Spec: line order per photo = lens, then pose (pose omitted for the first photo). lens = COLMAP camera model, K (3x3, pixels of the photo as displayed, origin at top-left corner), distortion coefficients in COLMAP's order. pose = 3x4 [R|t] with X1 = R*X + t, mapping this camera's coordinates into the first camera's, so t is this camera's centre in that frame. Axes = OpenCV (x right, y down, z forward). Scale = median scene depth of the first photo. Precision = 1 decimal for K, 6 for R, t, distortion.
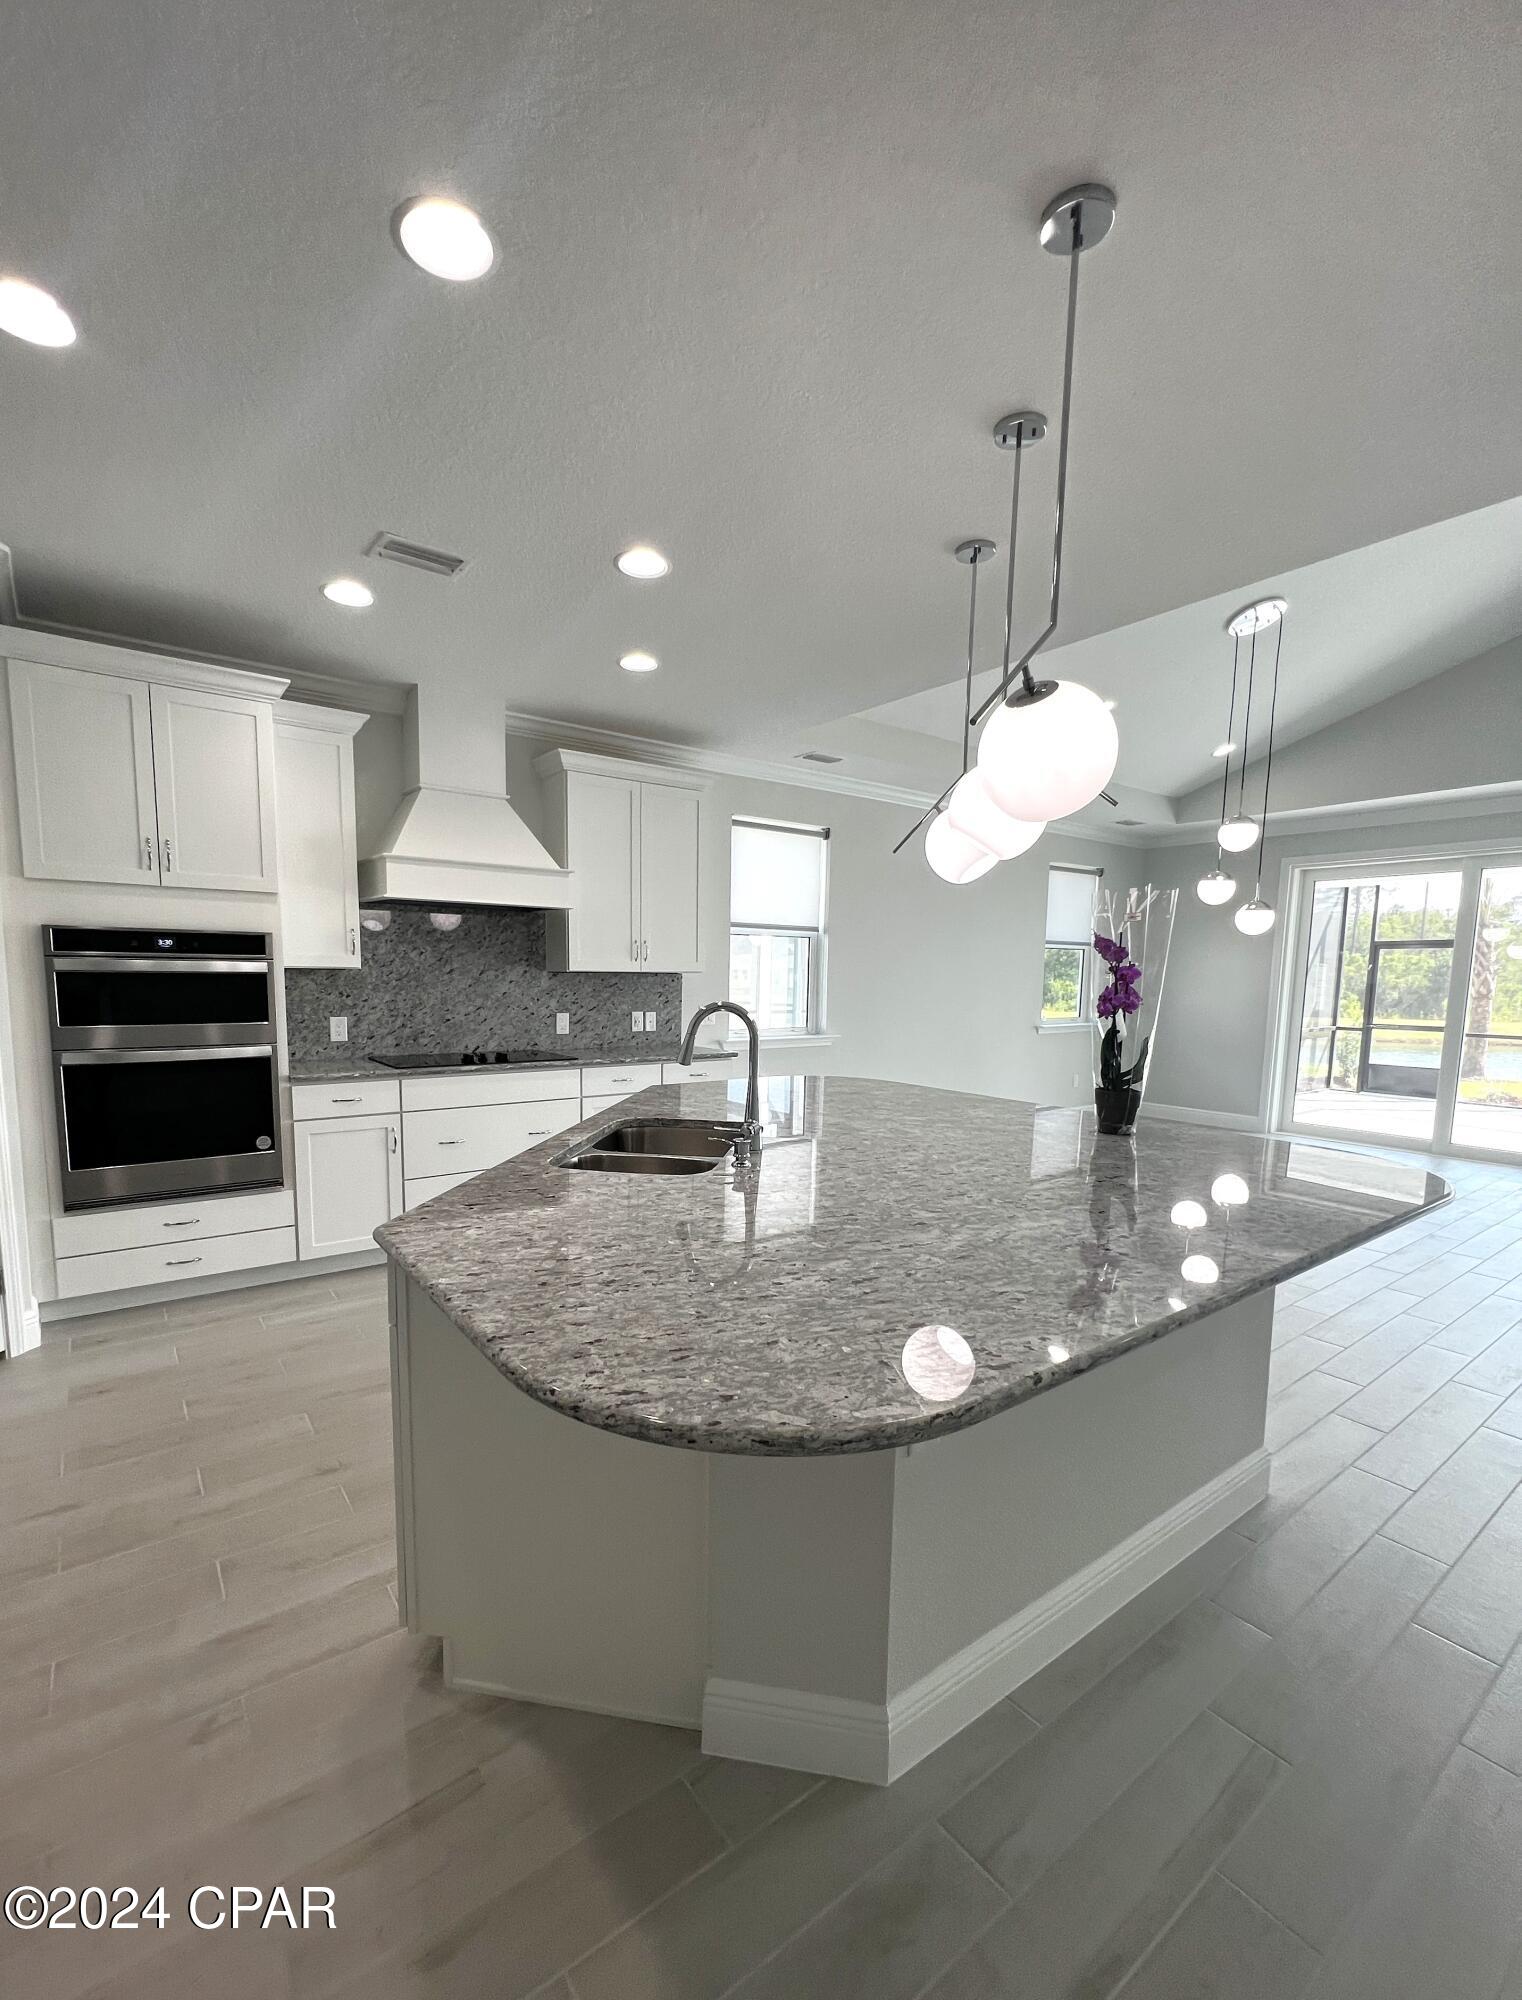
lens RADIAL K [[858.6, 0, 715.6], [0, 858.6, 1073.1], [0, 0, 1]] dist [0.000099, 0.000088]
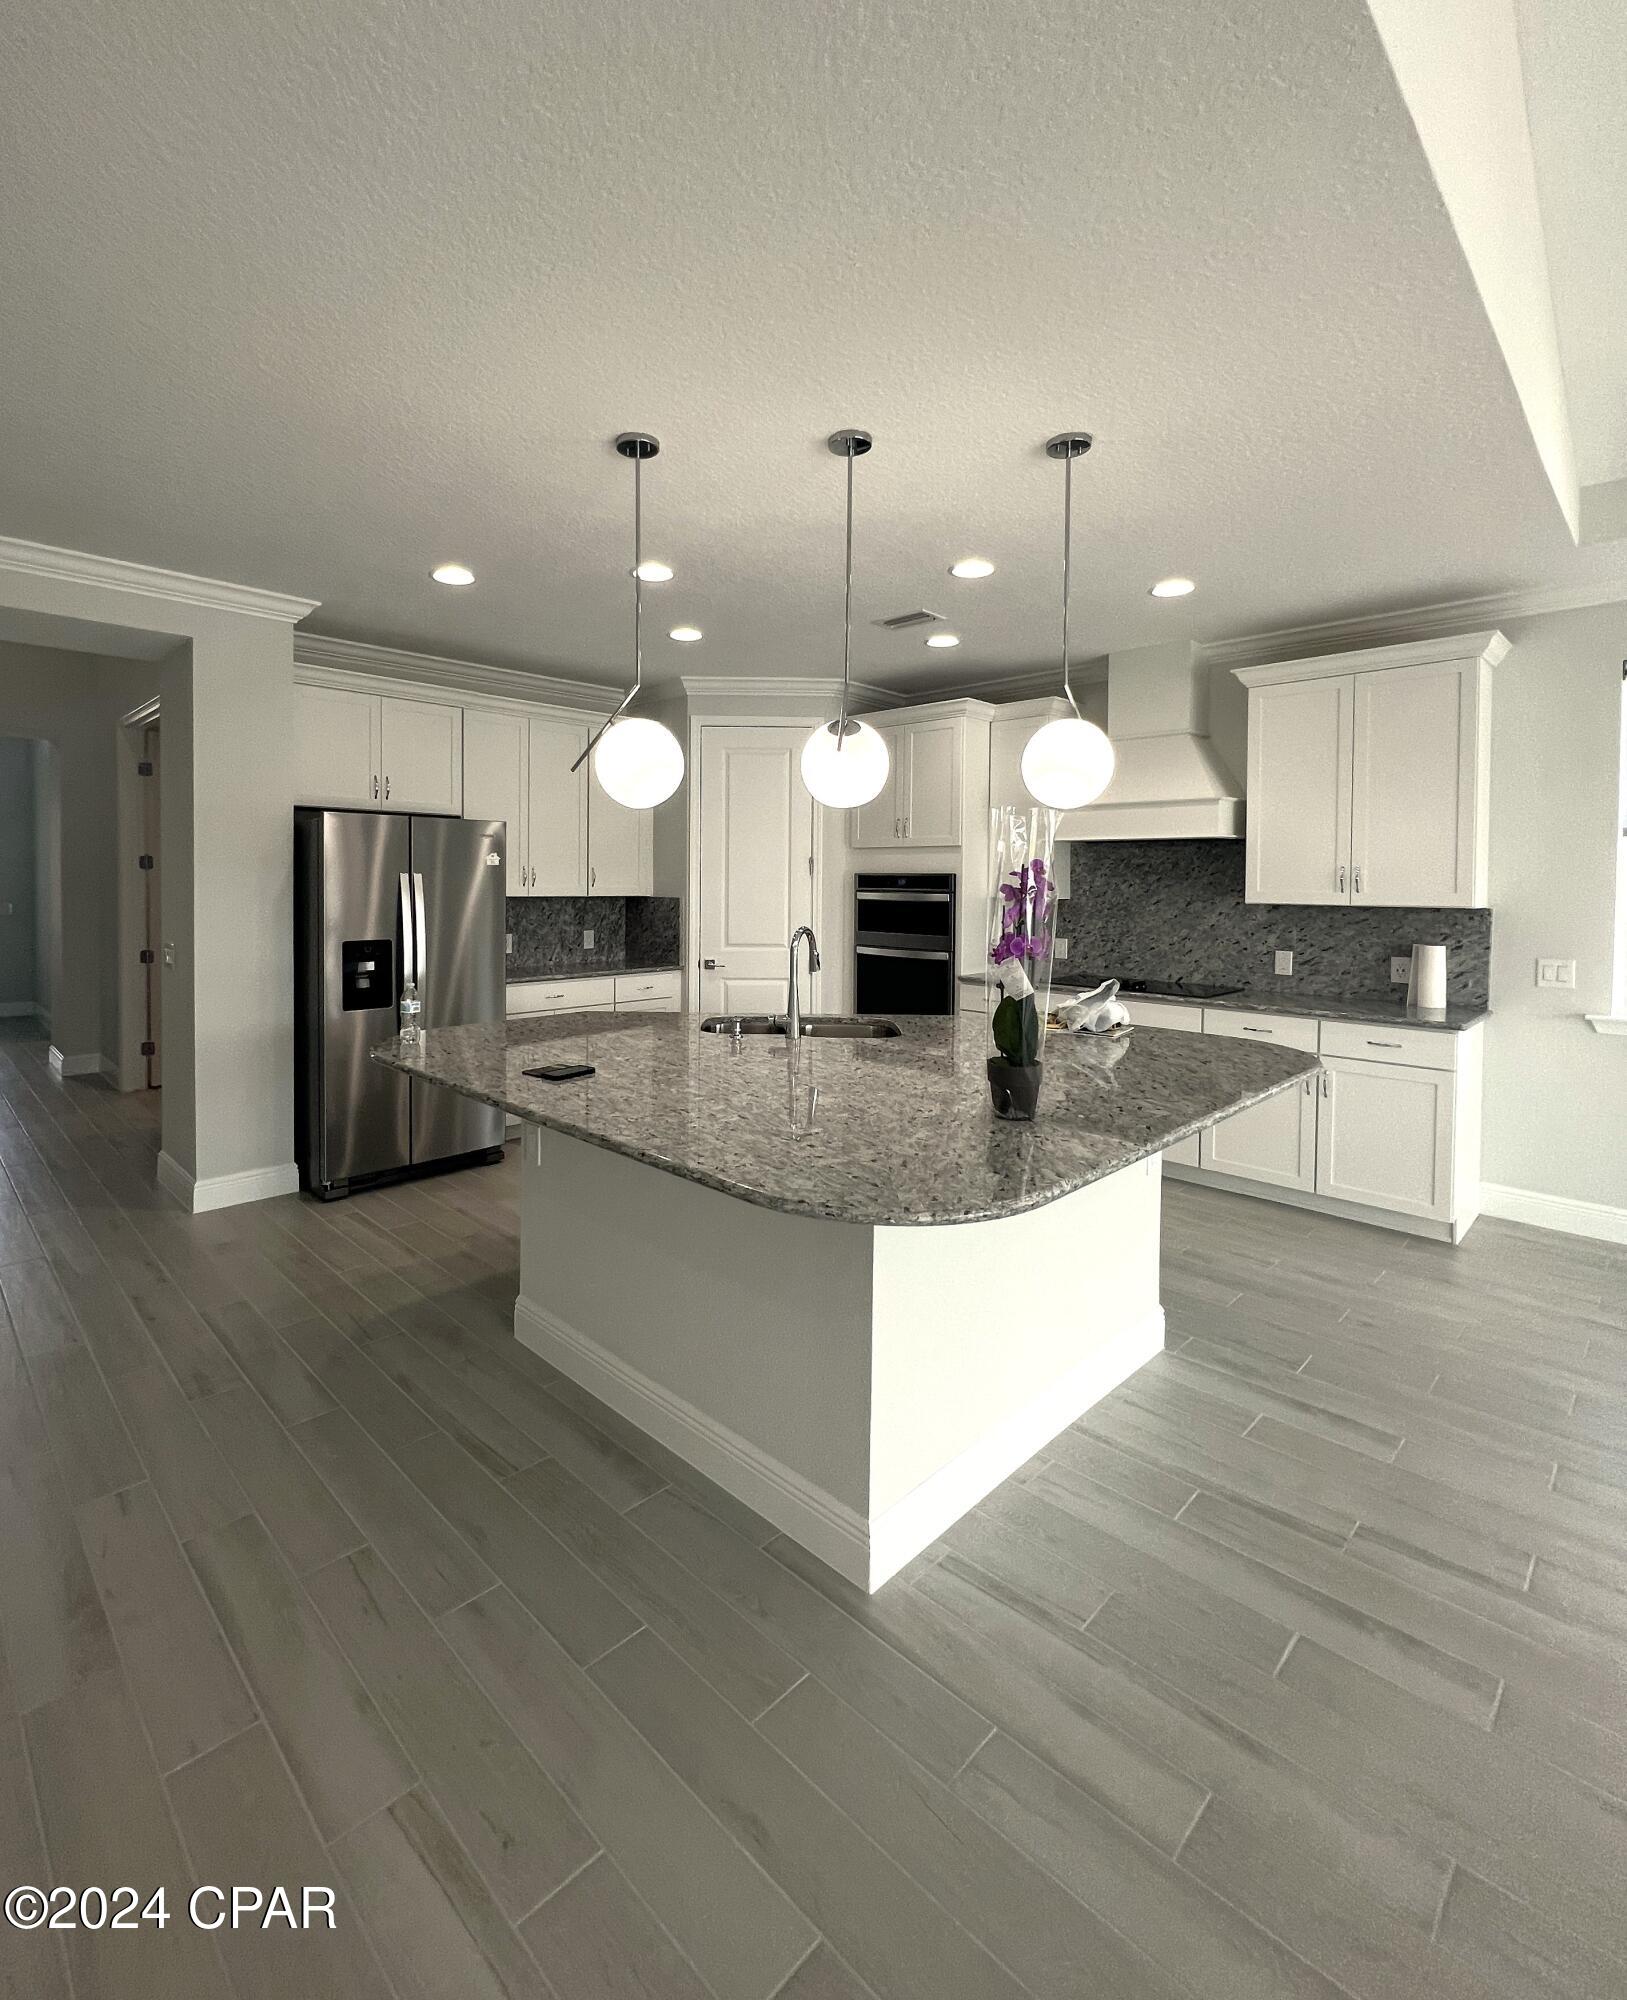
lens RADIAL K [[921.3, 0, 761.4], [0, 921.3, 902.8], [0, 0, 1]] dist [0.001161, 0.000025]
pose [[0.150538, 0.013117, -0.988517, 0.815524], [-0.121292, 0.992603, -0.005300, -0.059591], [0.981135, 0.120697, 0.151015, 0.398871]]
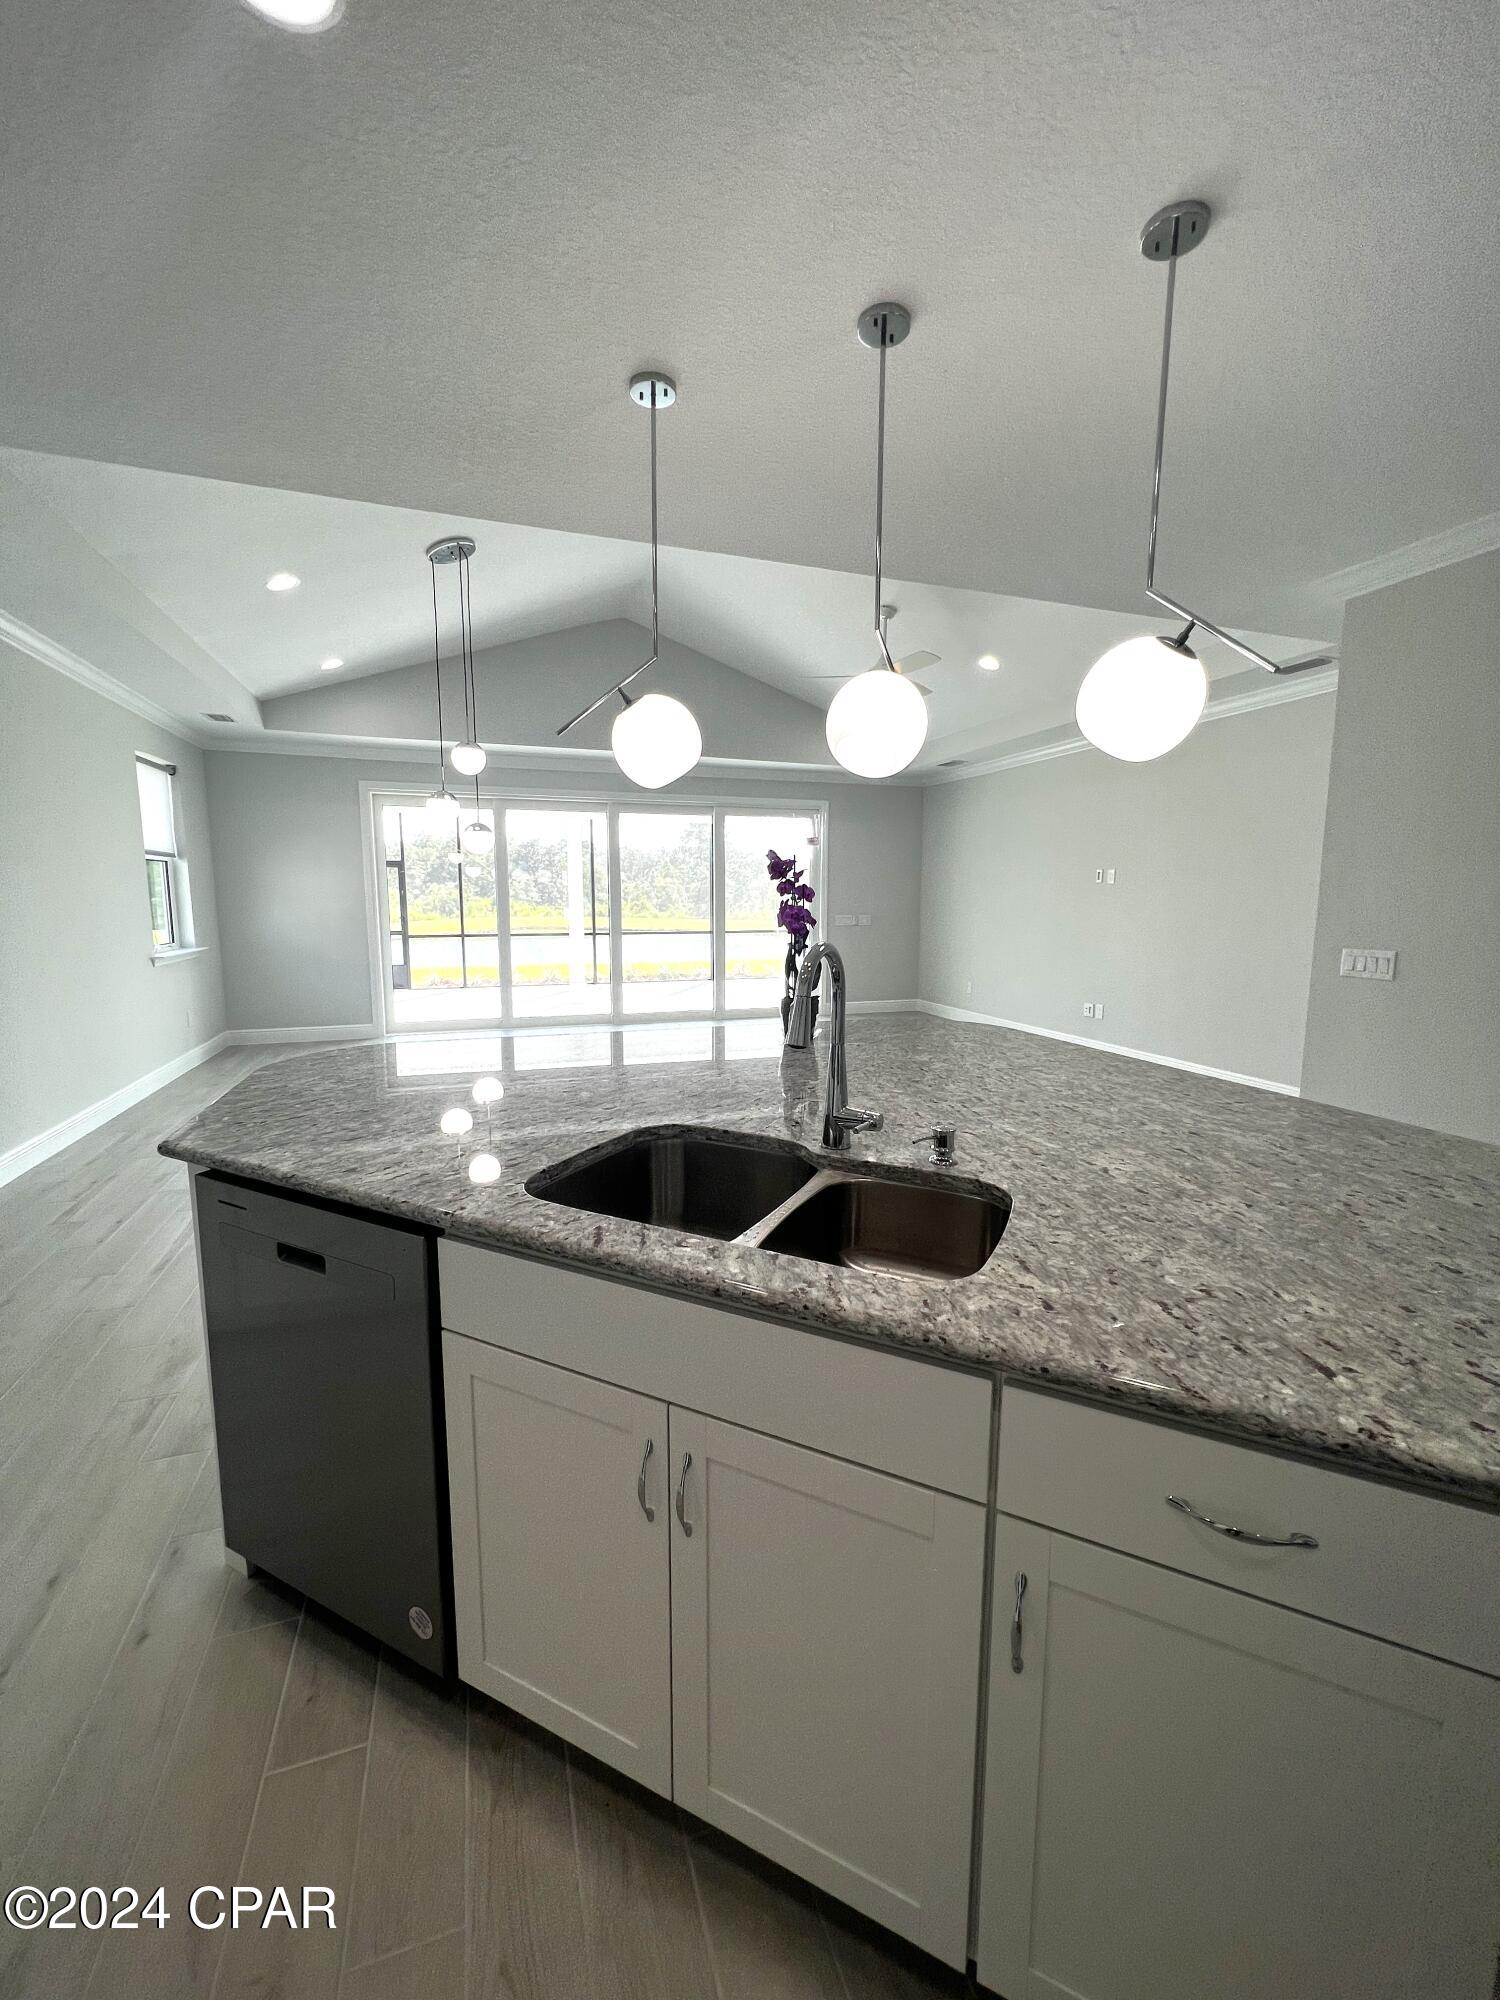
lens RADIAL K [[799.8, 0, 749.8], [0, 799.8, 1002.3], [0, 0, 1]] dist [0.000854, 0.000021]
pose [[0.288952, -0.141134, 0.946883, -0.330039], [0.115404, 0.986996, 0.111896, -0.062330], [-0.950362, 0.076942, 0.301482, 0.482740]]
